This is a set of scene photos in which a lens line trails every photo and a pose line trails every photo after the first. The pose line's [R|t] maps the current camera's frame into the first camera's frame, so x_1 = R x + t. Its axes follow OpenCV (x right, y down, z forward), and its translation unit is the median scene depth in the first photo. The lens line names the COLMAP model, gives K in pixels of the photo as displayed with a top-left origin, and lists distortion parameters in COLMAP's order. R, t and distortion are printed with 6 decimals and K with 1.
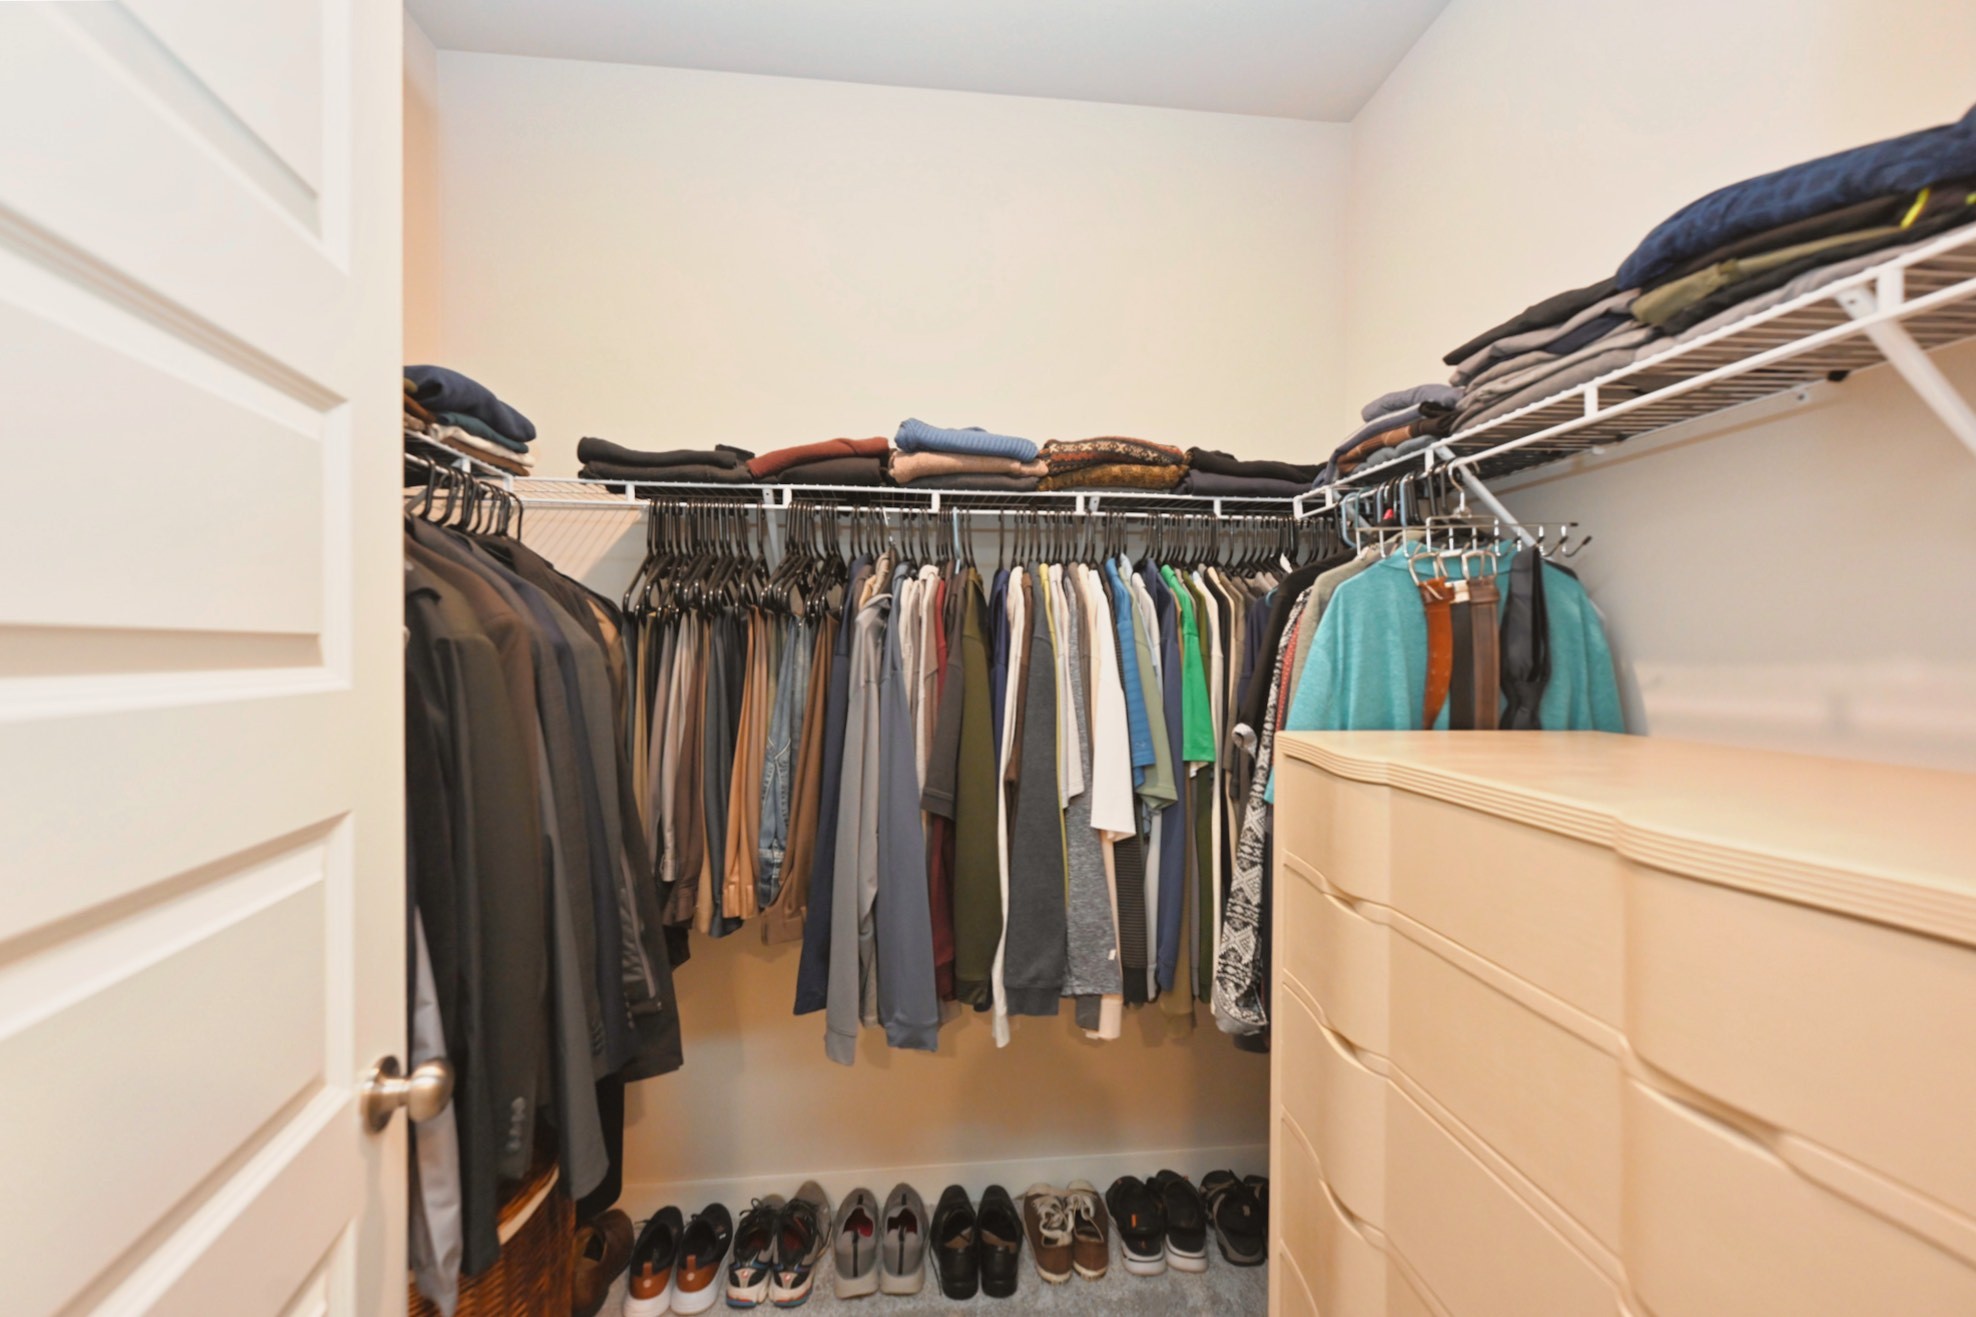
lens RADIAL K [[807.5, 0, 989.4], [0, 807.5, 663.9], [0, 0, 1]] dist [-0.000295, -0.000941]
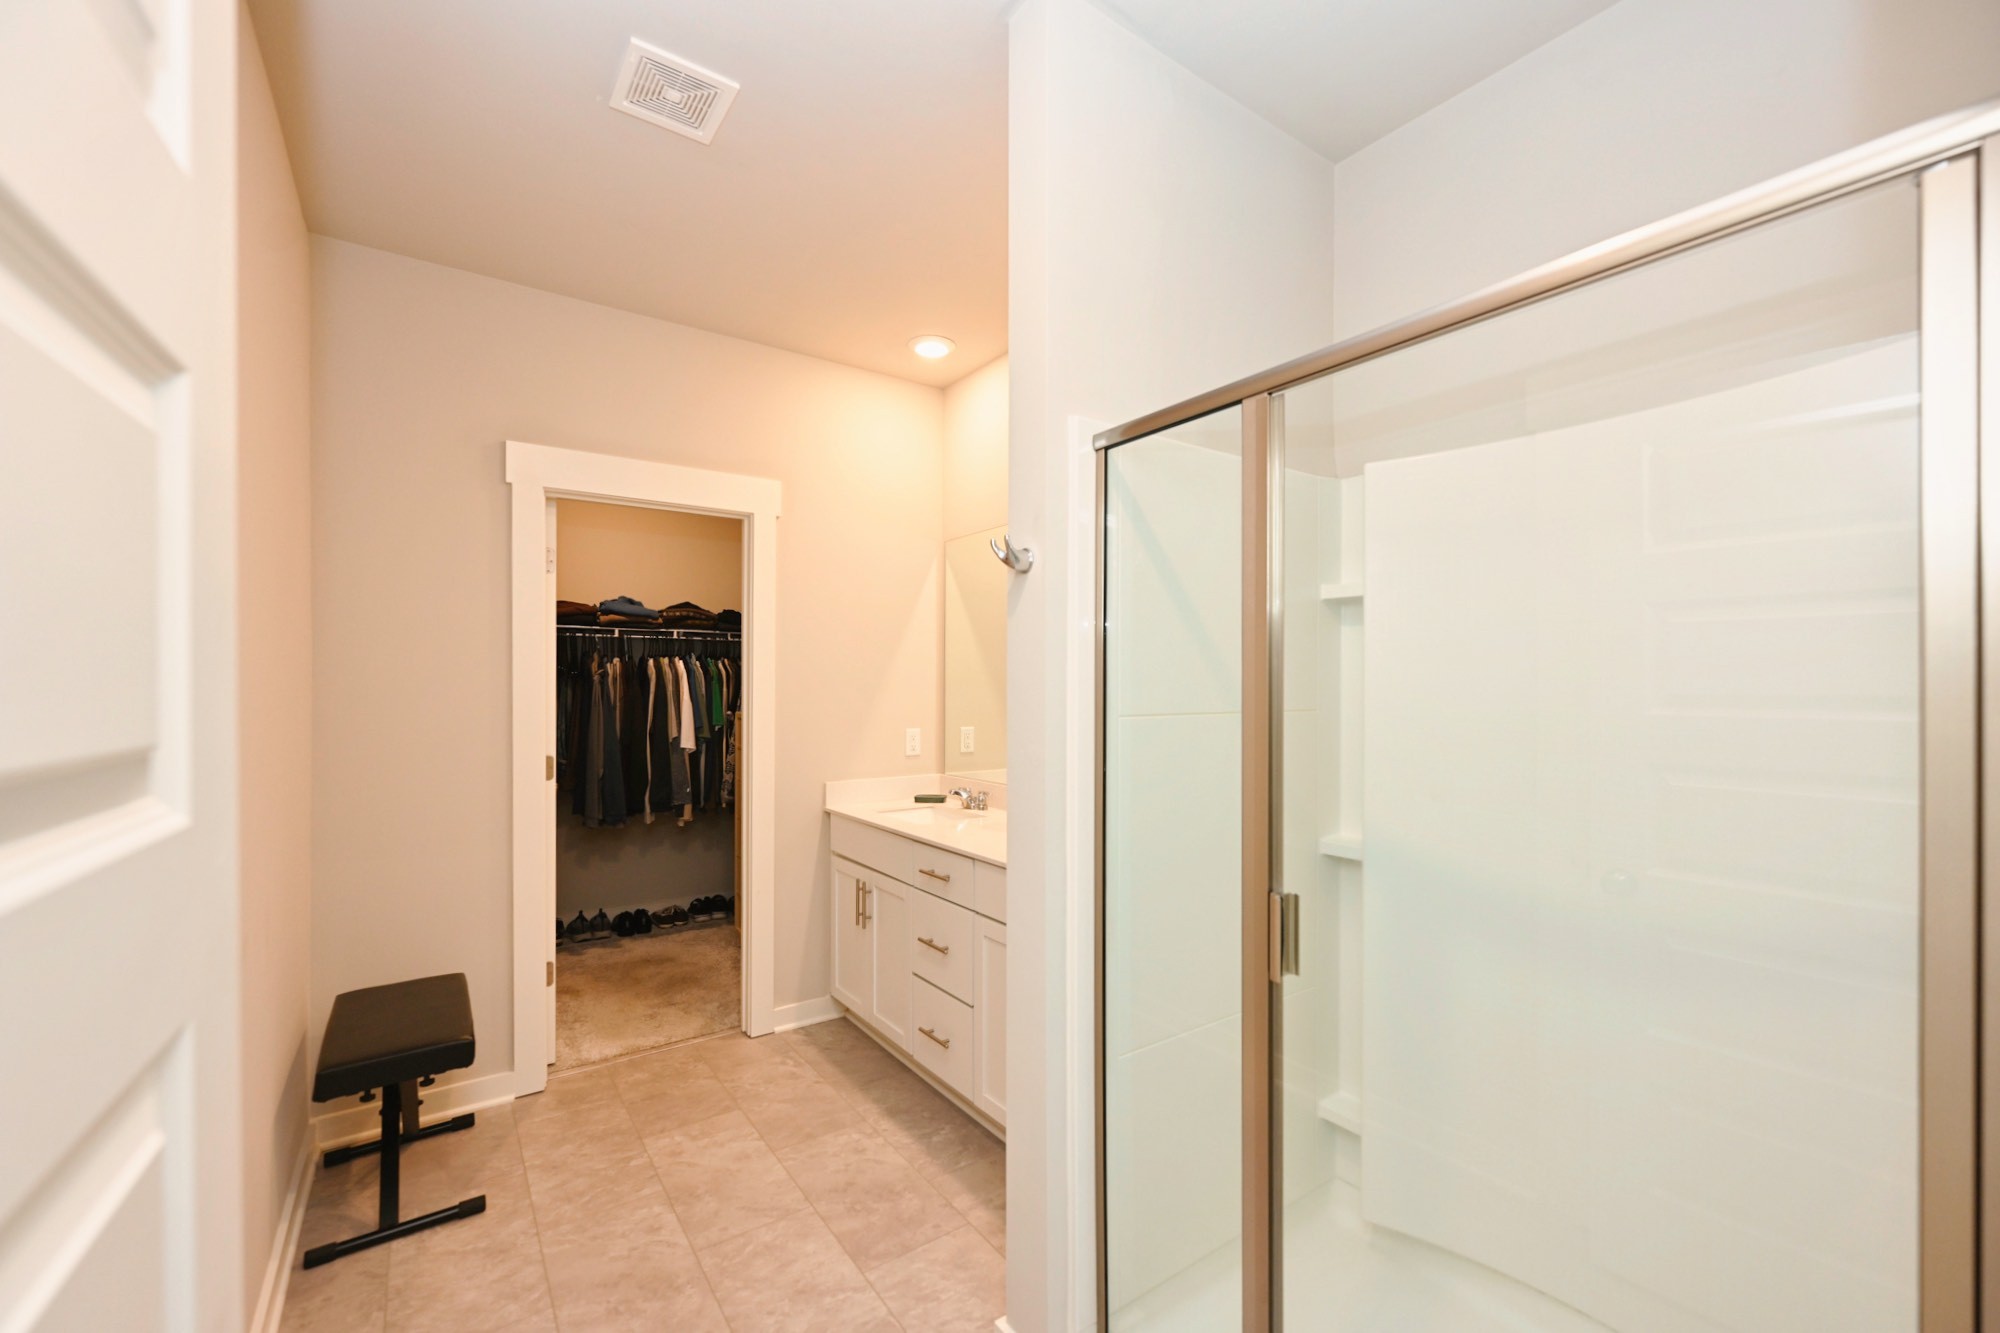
lens RADIAL K [[817.3, 0, 1009.7], [0, 817.3, 678.3], [0, 0, 1]] dist [-0.000295, -0.000941]
pose [[0.873259, -0.002097, 0.487251, -0.274622], [0.009772, 0.999865, -0.013212, -0.004366], [-0.487158, 0.016299, 0.873162, -2.170173]]
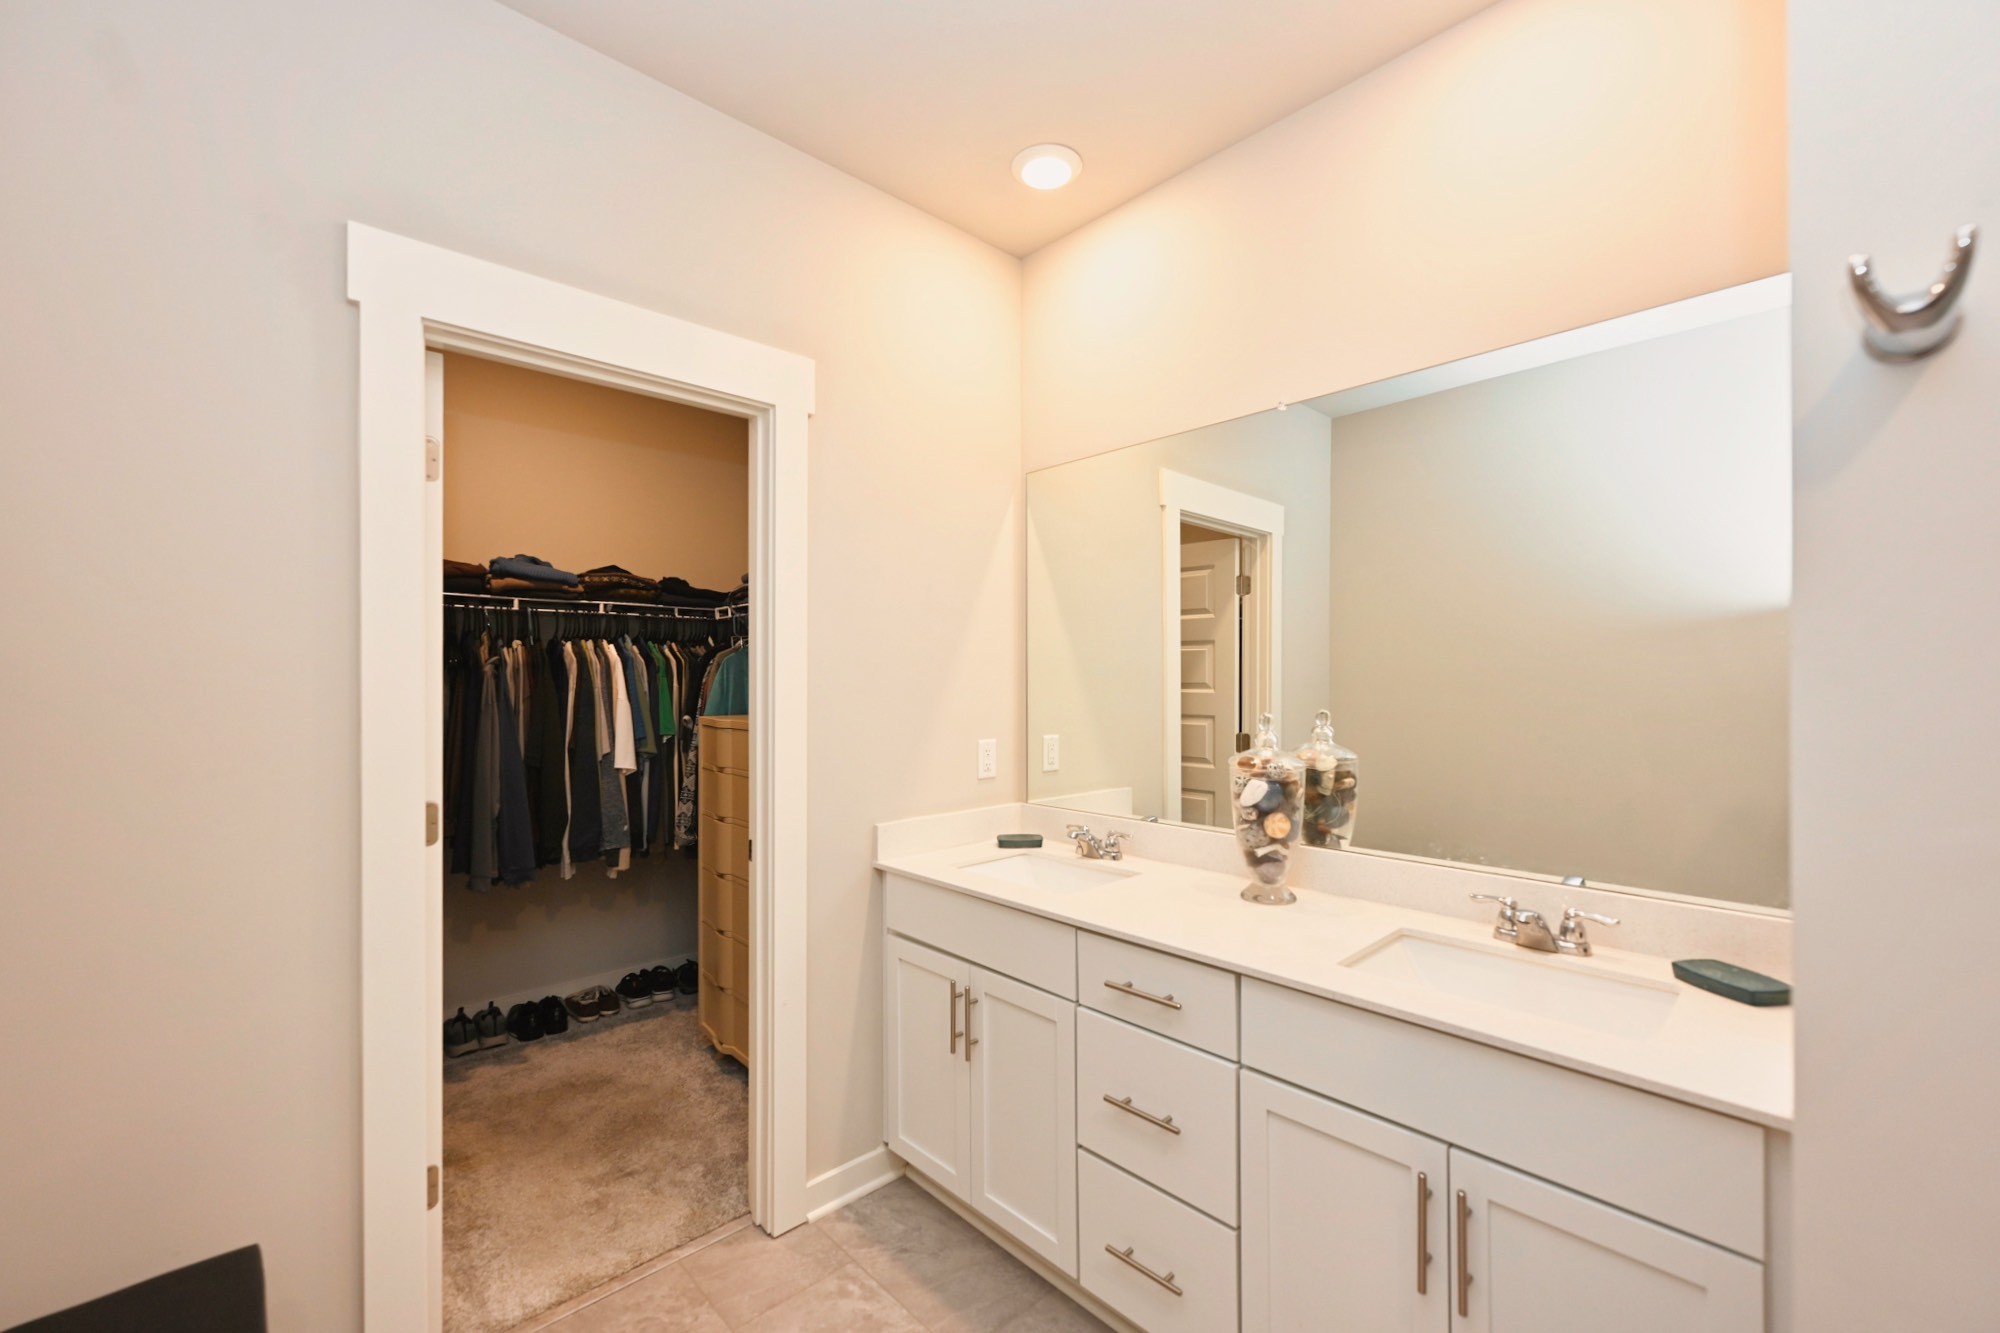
lens RADIAL K [[817.3, 0, 1003.5], [0, 817.3, 670.1], [0, 0, 1]] dist [-0.000295, -0.000941]
pose [[0.800698, -0.002262, 0.599064, -0.325667], [0.014721, 0.999765, -0.015901, -0.005241], [-0.598887, 0.021550, 0.800543, -1.274470]]
